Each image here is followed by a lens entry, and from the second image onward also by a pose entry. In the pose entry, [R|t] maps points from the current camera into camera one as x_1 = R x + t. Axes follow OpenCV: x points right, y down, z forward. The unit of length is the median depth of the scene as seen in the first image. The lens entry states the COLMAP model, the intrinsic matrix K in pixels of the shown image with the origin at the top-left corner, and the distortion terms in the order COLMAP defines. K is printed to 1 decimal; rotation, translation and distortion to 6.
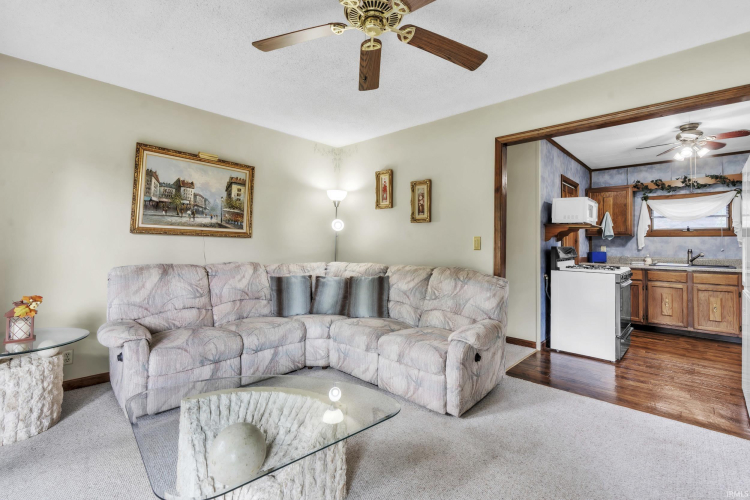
lens RADIAL K [[344.3, 0, 377.3], [0, 344.3, 233.8], [0, 0, 1]] dist [-0.002859, 0.000505]
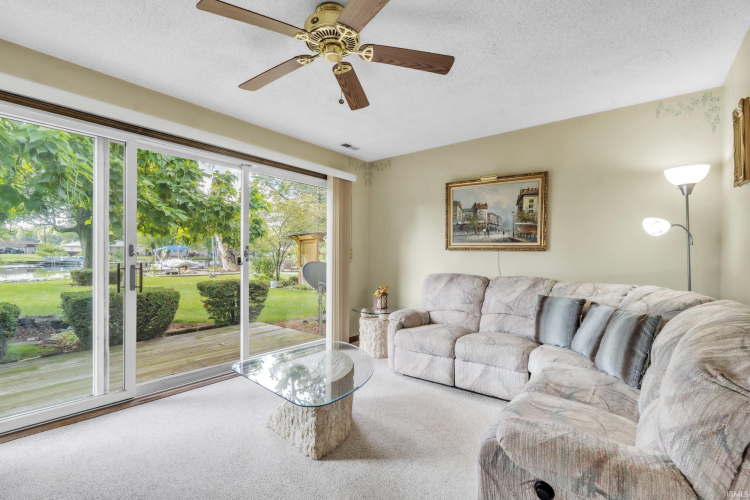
lens RADIAL K [[344.3, 0, 375.5], [0, 344.3, 254.6], [0, 0, 1]] dist [-0.002859, 0.000505]
pose [[0.065638, -0.017324, -0.997693, 0.549900], [0.024638, 0.999573, -0.015735, 0.026348], [0.997539, -0.023548, 0.066037, 0.543448]]
